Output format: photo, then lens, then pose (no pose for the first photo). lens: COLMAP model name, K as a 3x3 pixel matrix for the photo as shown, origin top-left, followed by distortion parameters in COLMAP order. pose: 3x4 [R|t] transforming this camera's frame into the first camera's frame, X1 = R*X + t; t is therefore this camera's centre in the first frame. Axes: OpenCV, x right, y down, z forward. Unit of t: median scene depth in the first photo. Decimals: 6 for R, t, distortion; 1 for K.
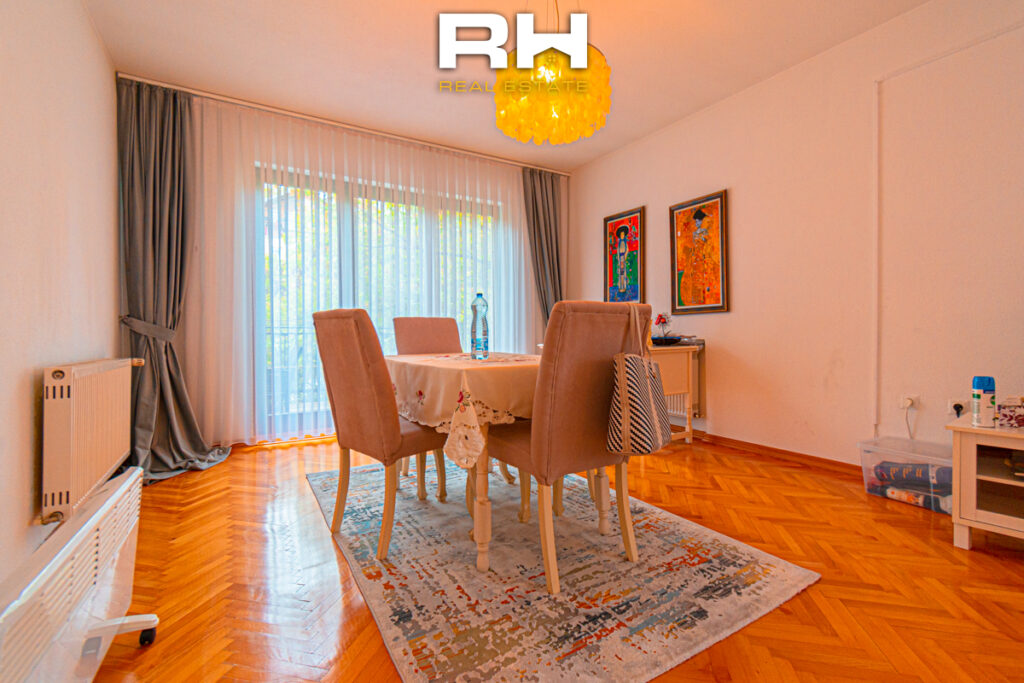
lens RADIAL K [[463.2, 0, 513.4], [0, 463.2, 340.2], [0, 0, 1]] dist [0.014226, 0.001038]
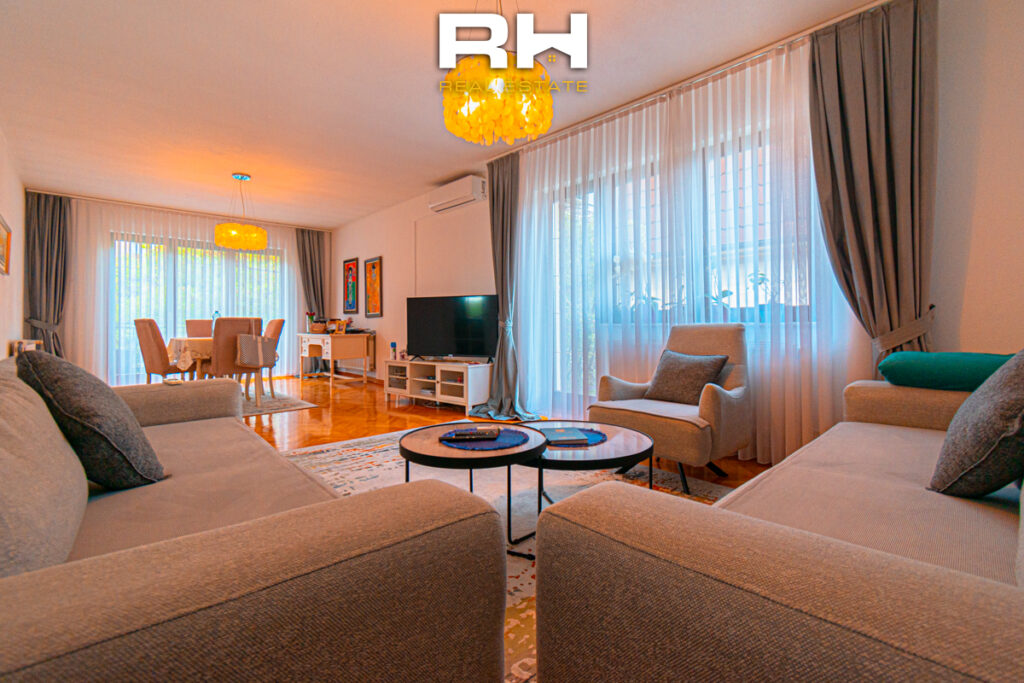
lens RADIAL K [[463.2, 0, 508.7], [0, 463.2, 321.3], [0, 0, 1]] dist [0.014226, 0.001038]
pose [[0.980192, 0.004169, 0.198008, 0.643503], [0.000680, 0.999702, -0.024413, 0.008653], [-0.198050, 0.024064, 0.979896, -1.151234]]
